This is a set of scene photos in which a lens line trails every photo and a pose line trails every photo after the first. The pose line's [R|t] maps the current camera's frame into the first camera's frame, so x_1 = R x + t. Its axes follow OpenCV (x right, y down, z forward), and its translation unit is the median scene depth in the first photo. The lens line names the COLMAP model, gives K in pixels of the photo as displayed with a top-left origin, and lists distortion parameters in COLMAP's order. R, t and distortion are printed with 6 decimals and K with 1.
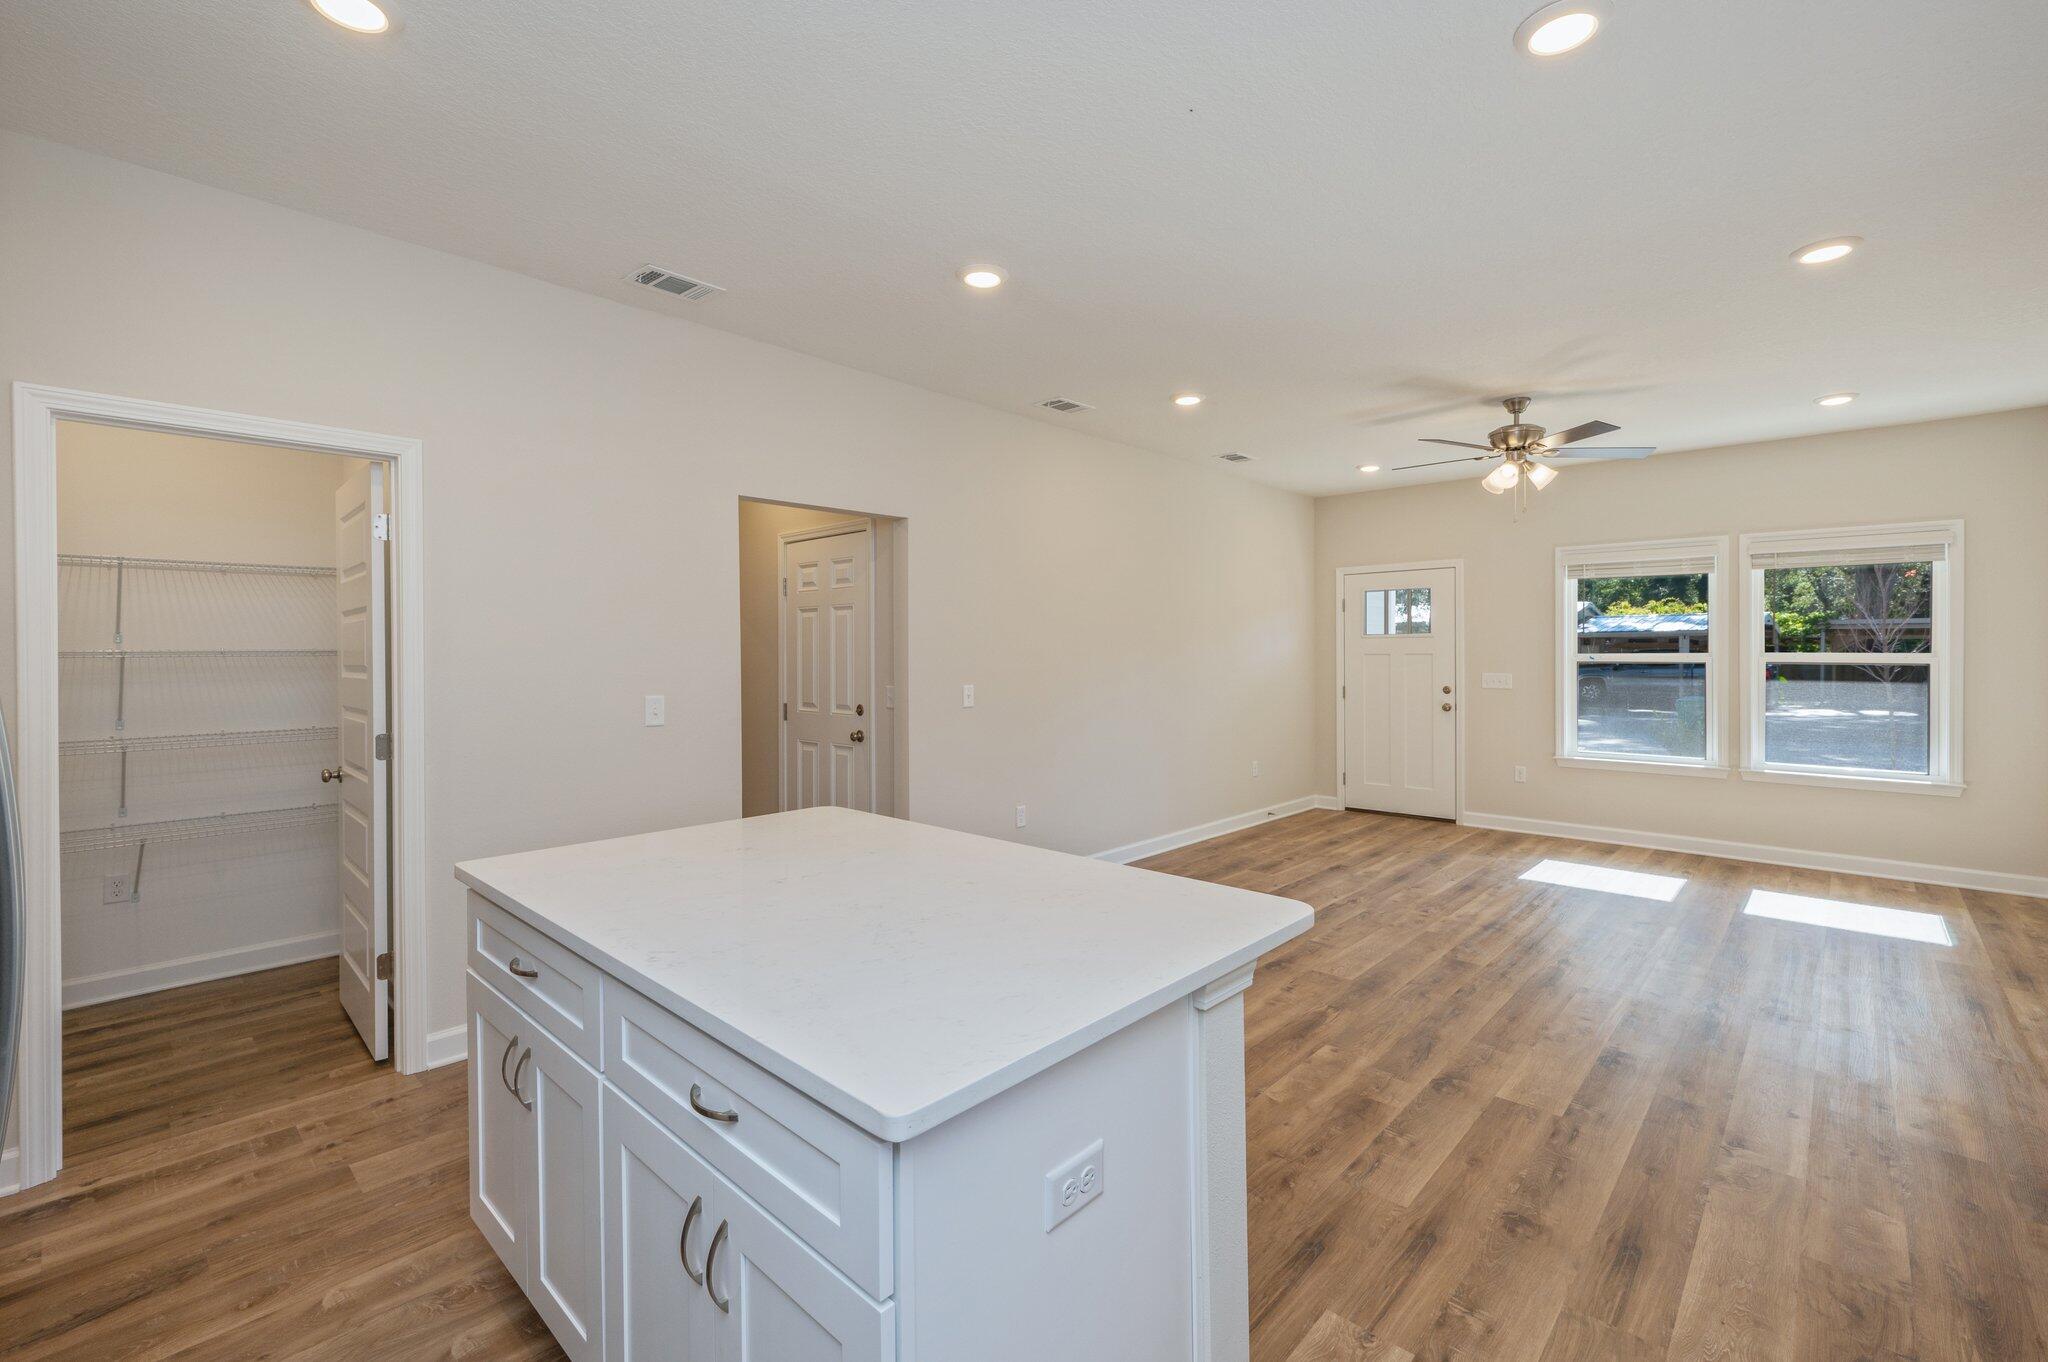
lens RADIAL K [[883.4, 0, 1025.6], [0, 883.4, 652.1], [0, 0, 1]] dist [0.000704, 0.000330]
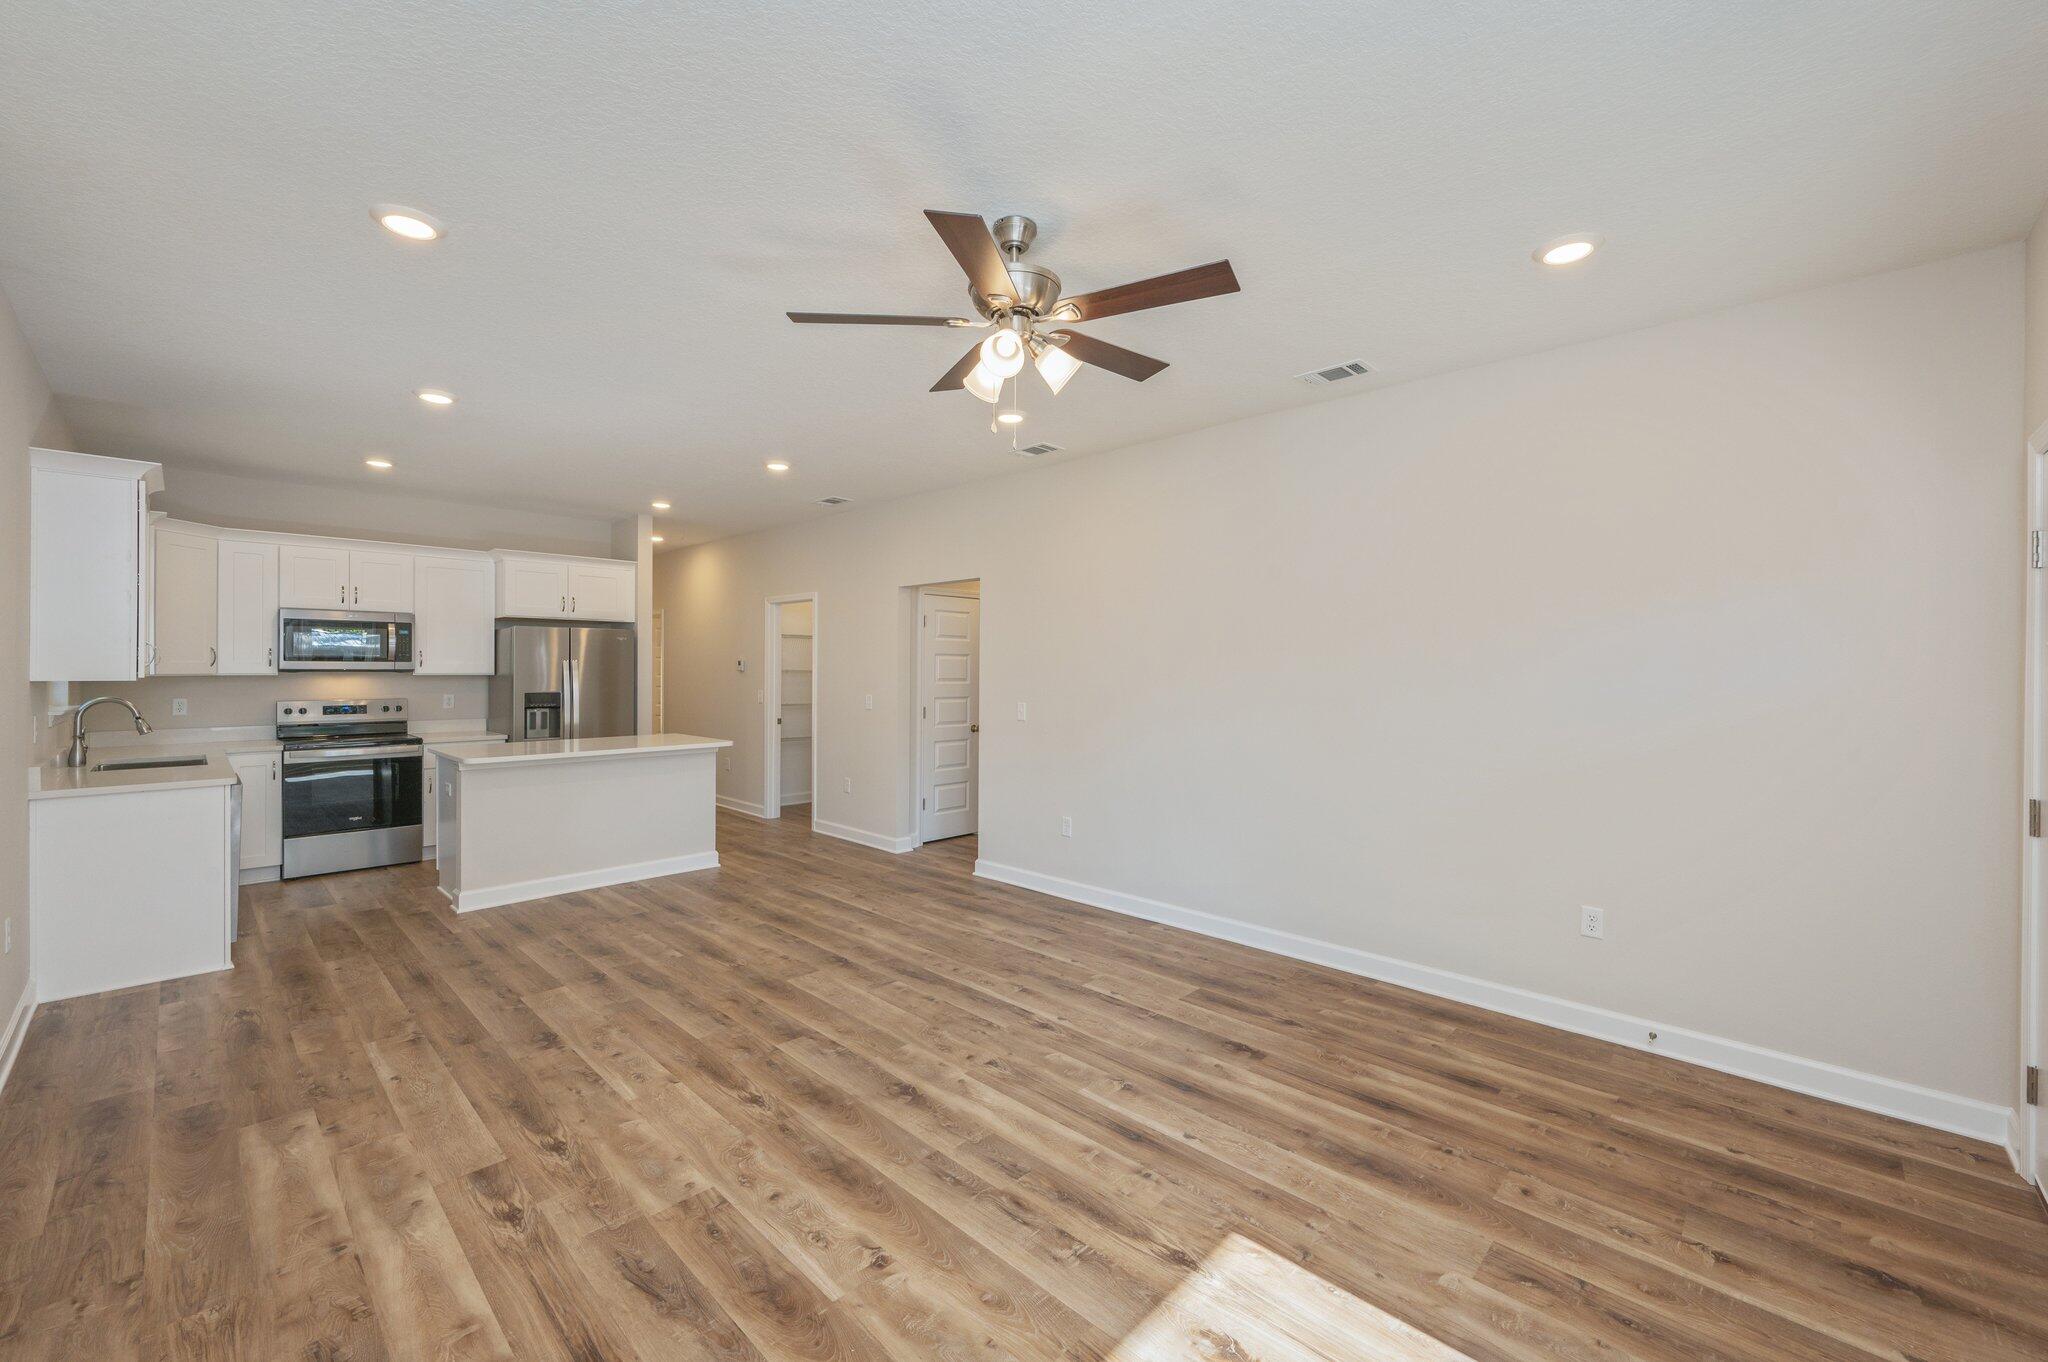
lens RADIAL K [[817.4, 0, 1024.0], [0, 817.4, 681.0], [0, 0, 1]] dist [0.001906, 0.000126]
pose [[-0.019085, 0.014841, -0.999708, 1.405924], [-0.004990, 0.999876, 0.014939, -0.014905], [0.999805, 0.005274, -0.019009, 1.349777]]
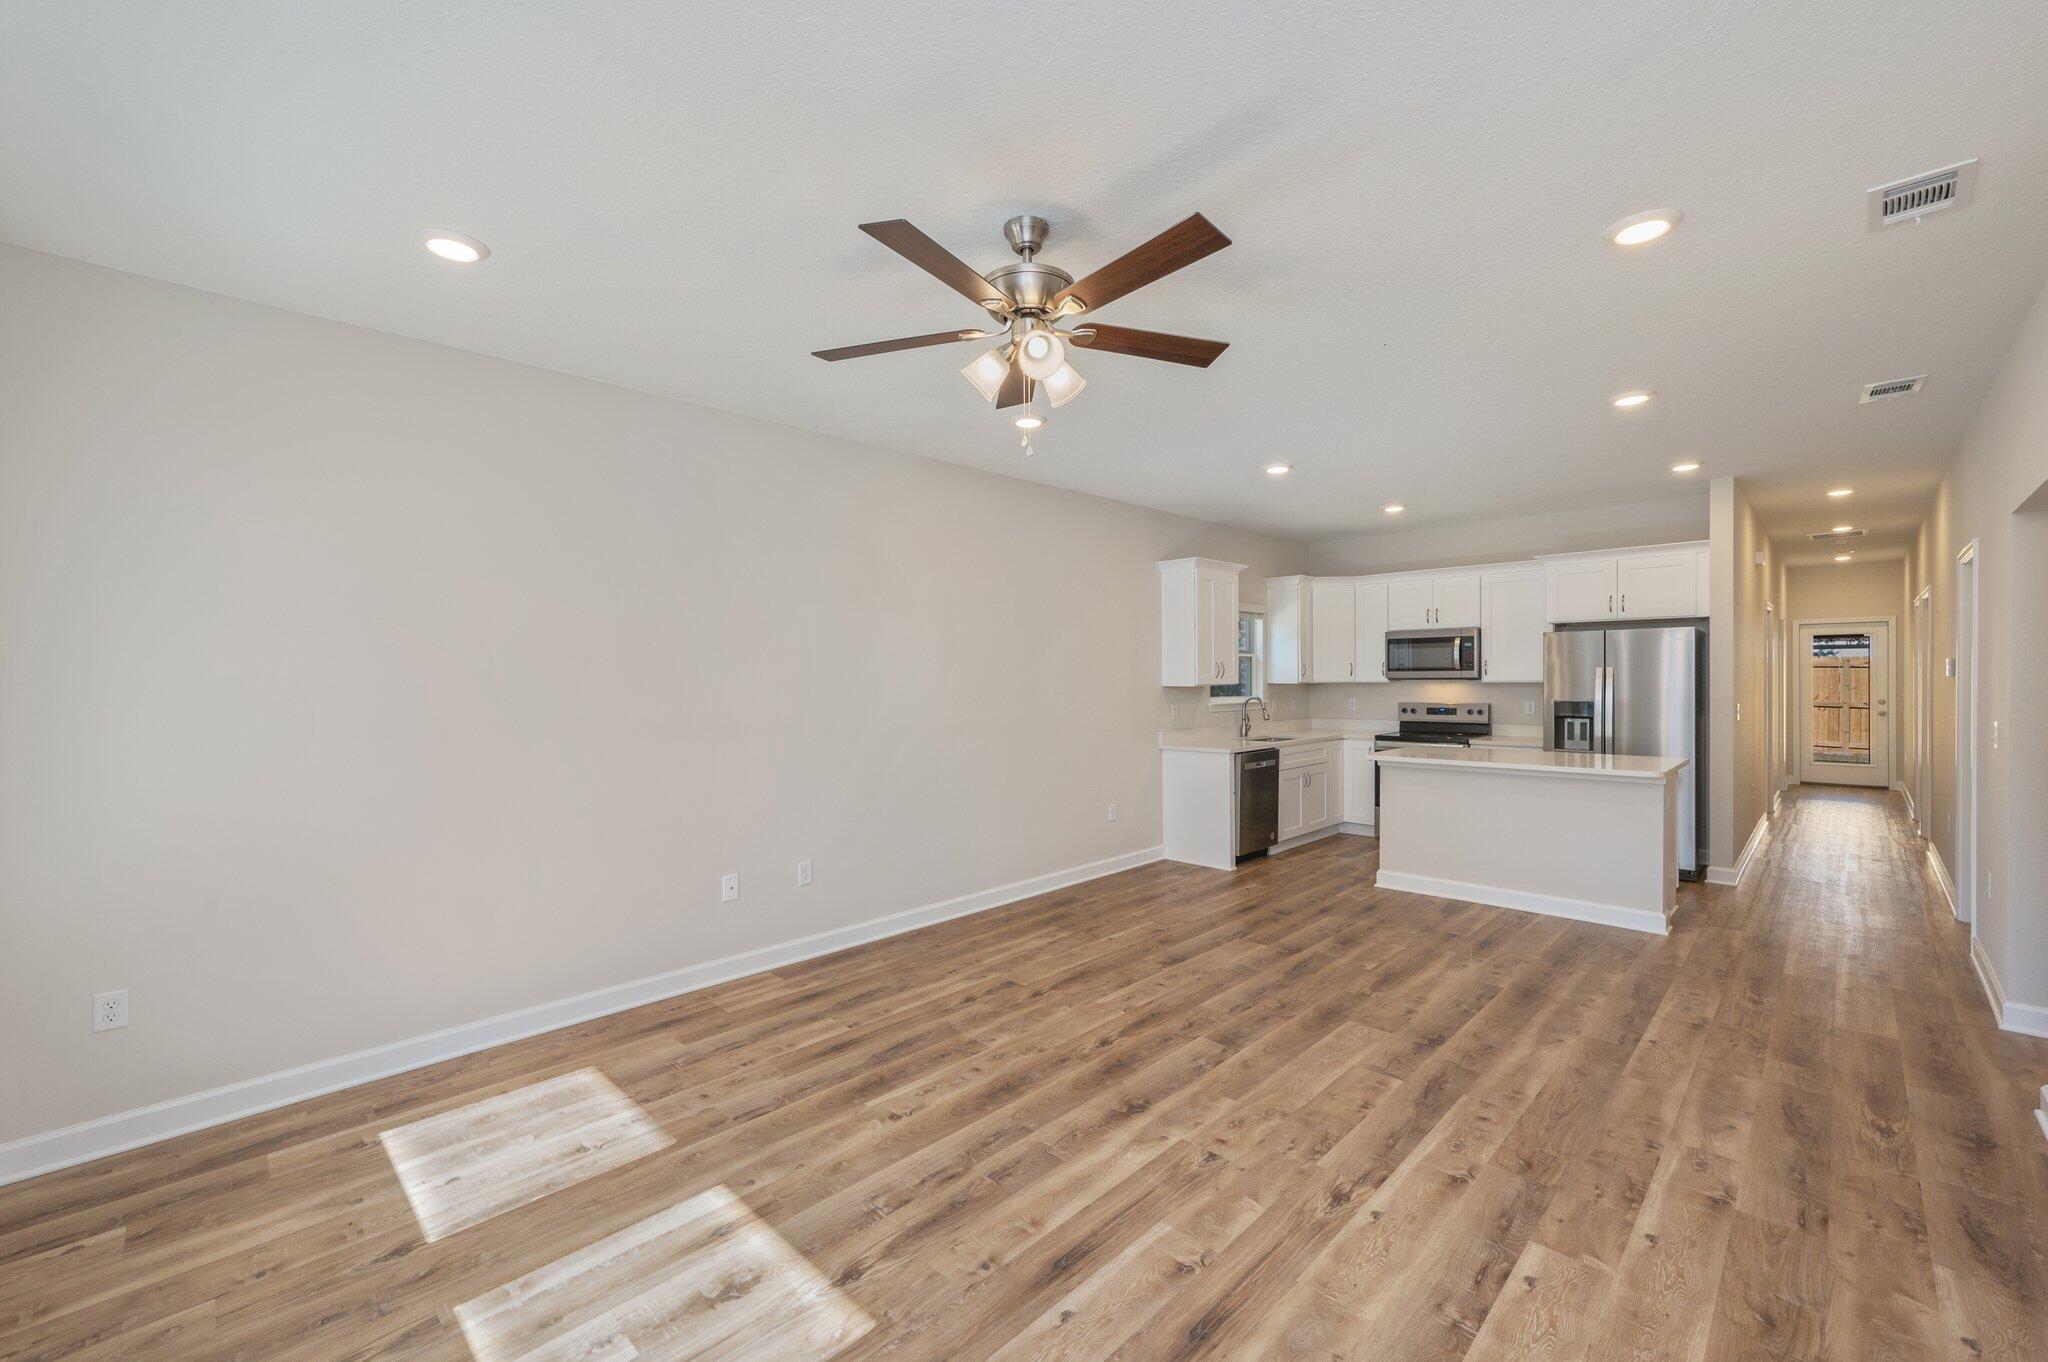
lens RADIAL K [[826.8, 0, 1024.0], [0, 826.8, 681.0], [0, 0, 1]] dist [0.000869, -0.000219]
pose [[-0.999387, 0.009592, 0.033659, 0.719477], [0.009783, 0.999937, 0.005522, -0.019861], [-0.033604, 0.005848, -0.999418, 1.996177]]
